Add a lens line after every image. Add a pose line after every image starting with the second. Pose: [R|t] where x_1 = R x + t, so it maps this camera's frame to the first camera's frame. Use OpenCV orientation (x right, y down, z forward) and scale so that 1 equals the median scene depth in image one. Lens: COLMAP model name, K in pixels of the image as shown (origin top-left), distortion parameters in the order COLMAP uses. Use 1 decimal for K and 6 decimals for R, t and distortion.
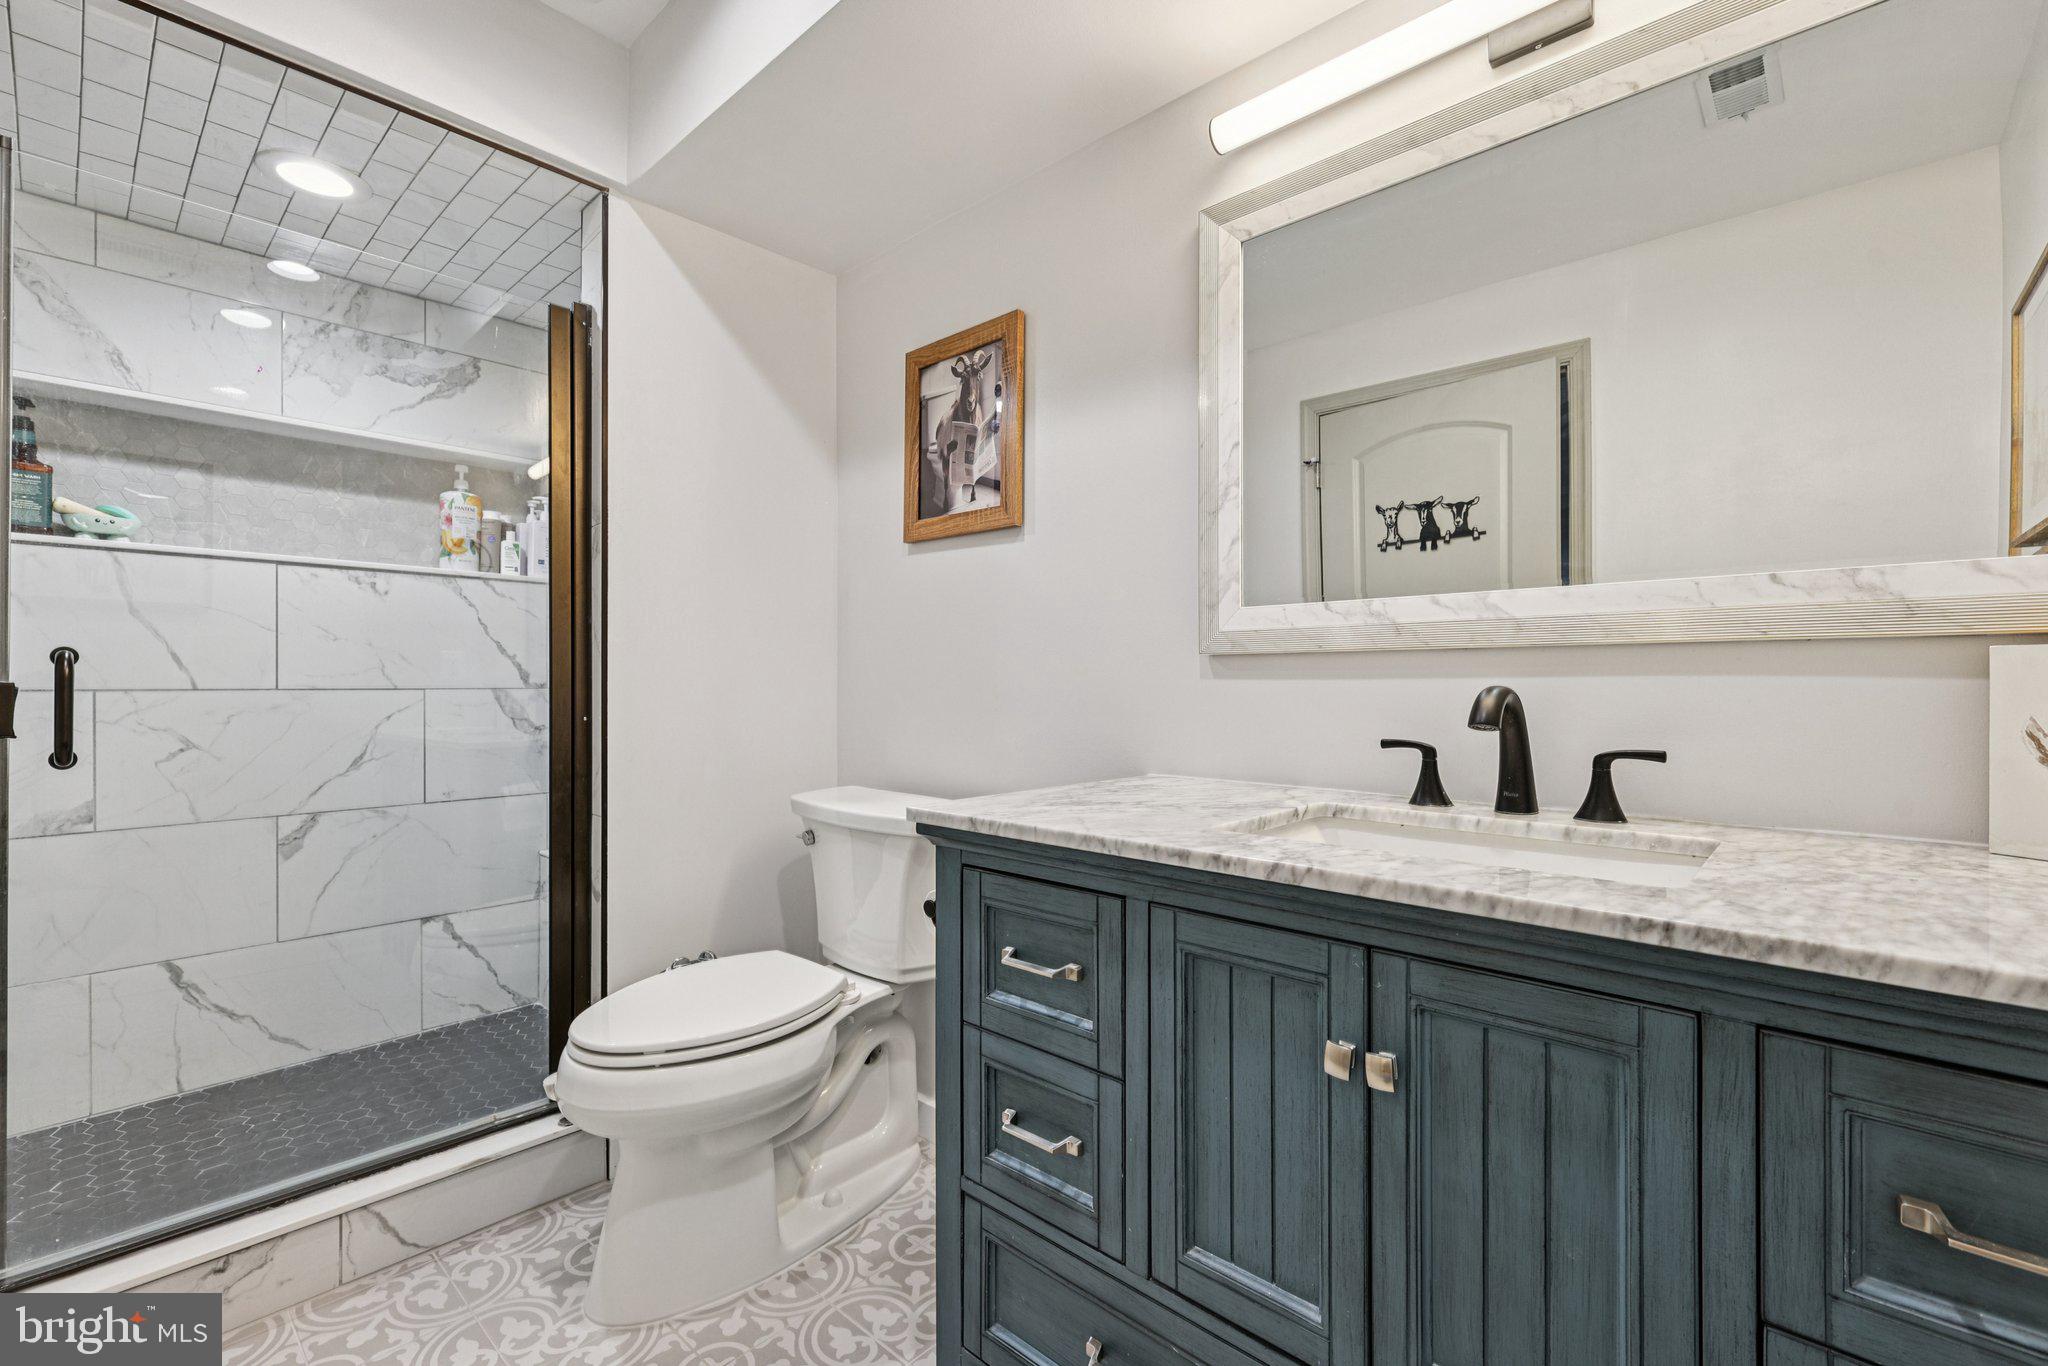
lens RADIAL K [[886.0, 0, 1016.5], [0, 886.0, 684.1], [0, 0, 1]] dist [0.001649, 0.000353]
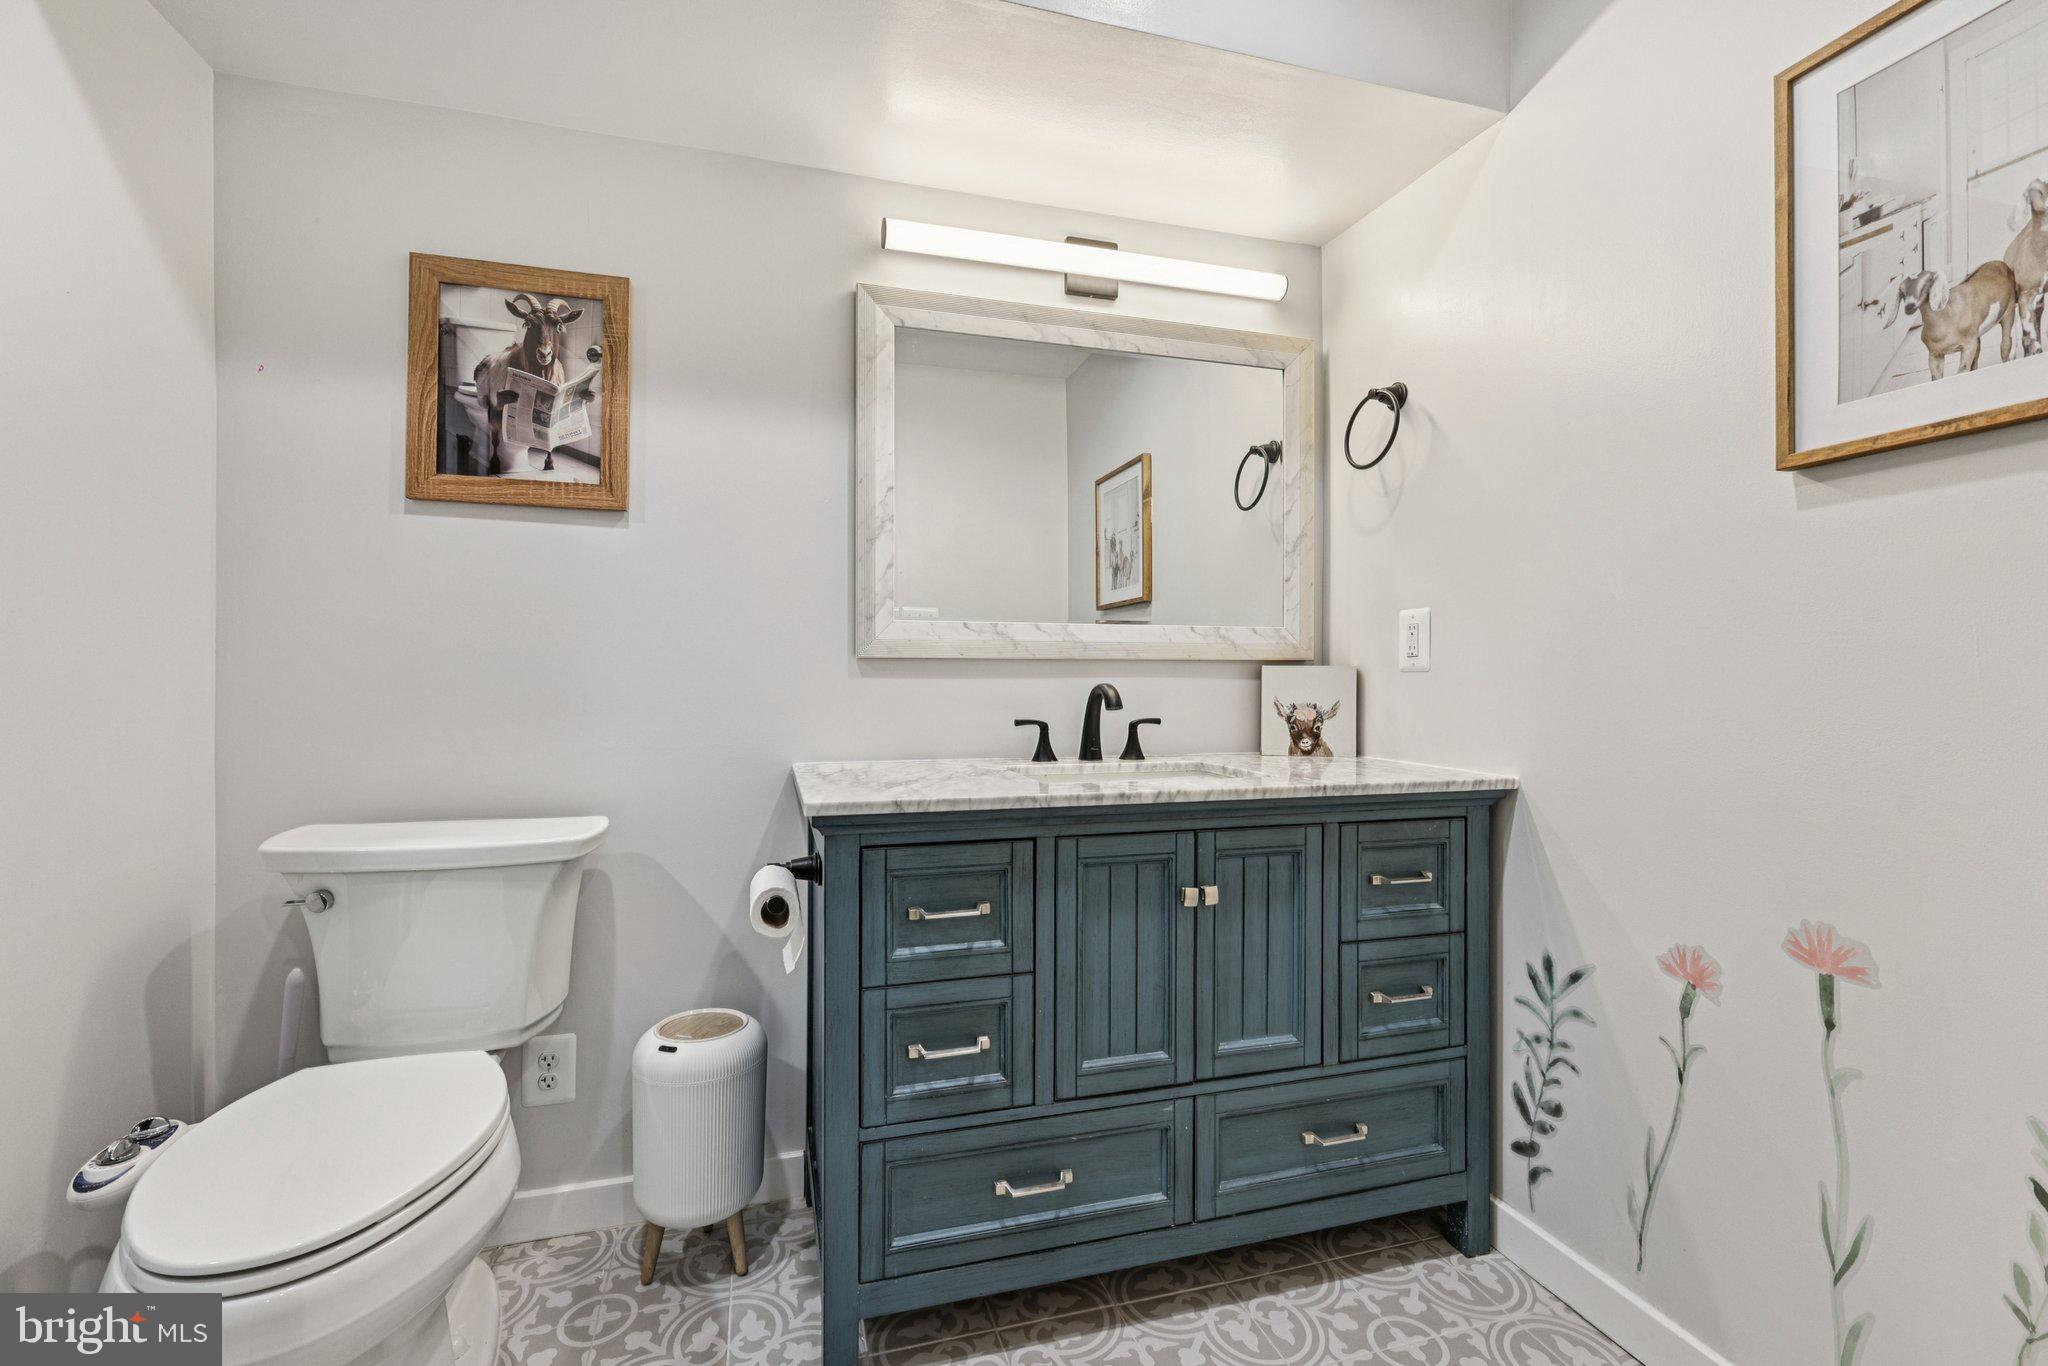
lens RADIAL K [[886.0, 0, 1016.5], [0, 886.0, 684.1], [0, 0, 1]] dist [0.001649, 0.000353]
pose [[0.513954, -0.004716, 0.857805, -0.911377], [-0.000743, 0.999982, 0.005943, -0.006159], [-0.857817, -0.003692, 0.513942, 0.270488]]
